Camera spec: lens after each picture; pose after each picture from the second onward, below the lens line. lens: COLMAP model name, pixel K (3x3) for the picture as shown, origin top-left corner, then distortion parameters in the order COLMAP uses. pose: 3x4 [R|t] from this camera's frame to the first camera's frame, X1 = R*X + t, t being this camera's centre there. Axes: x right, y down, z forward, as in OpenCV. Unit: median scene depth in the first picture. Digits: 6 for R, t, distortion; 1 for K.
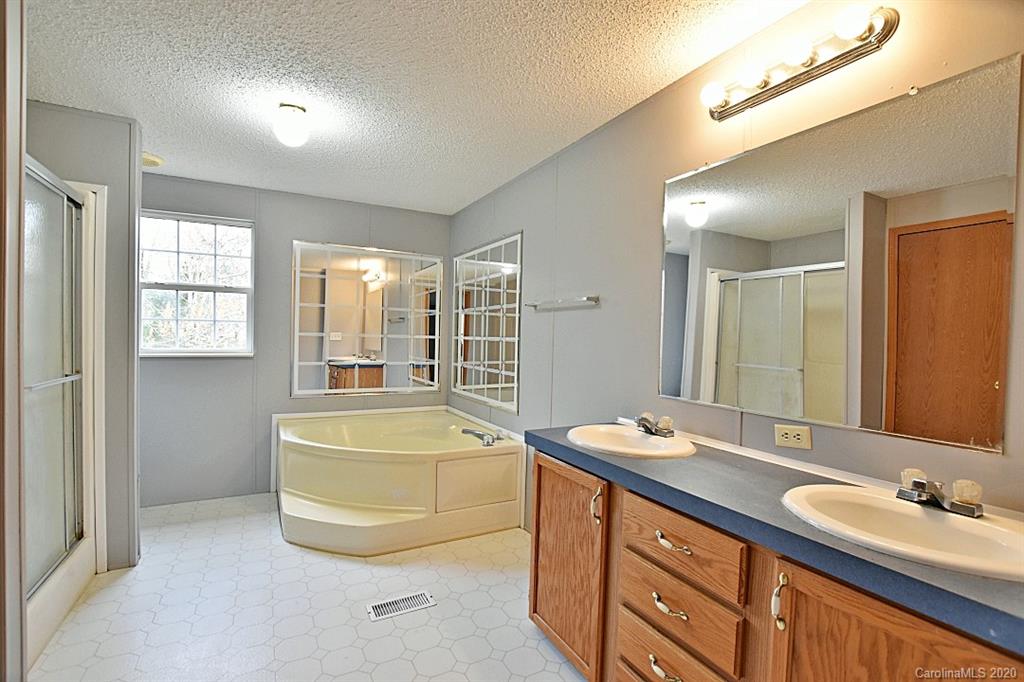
lens RADIAL K [[462.6, 0, 514.1], [0, 462.6, 347.3], [0, 0, 1]] dist [-0.035326, 0.005310]
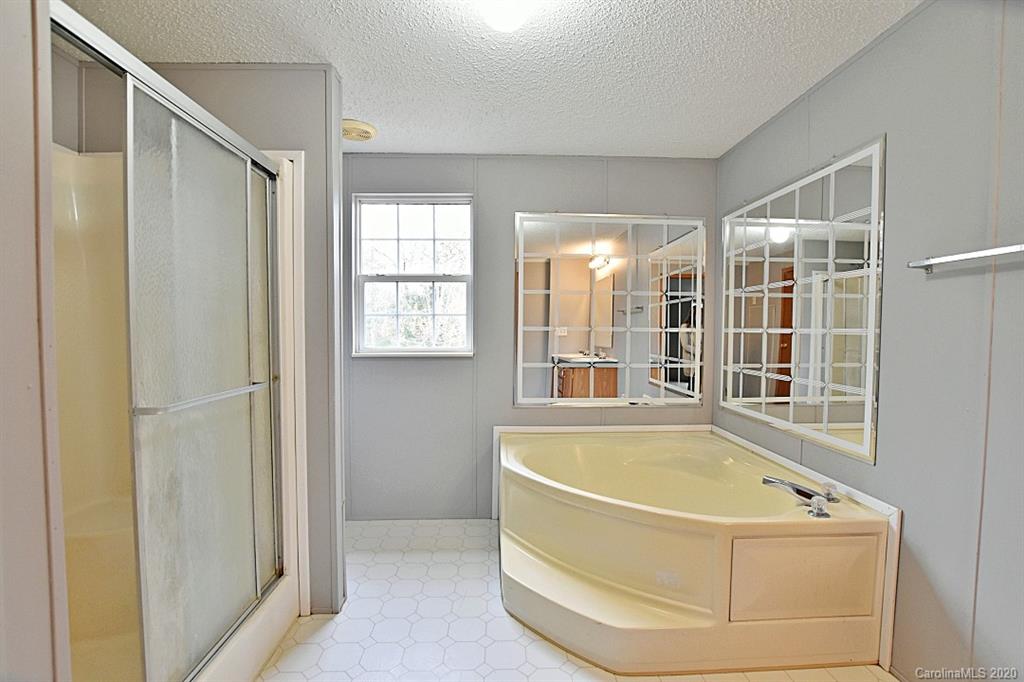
lens RADIAL K [[462.6, 0, 514.1], [0, 462.6, 347.3], [0, 0, 1]] dist [-0.035326, 0.005310]
pose [[0.894763, -0.000125, -0.446542, -0.128884], [0.005574, 0.999925, 0.010889, -0.005267], [0.446507, -0.012232, 0.894697, 0.285027]]
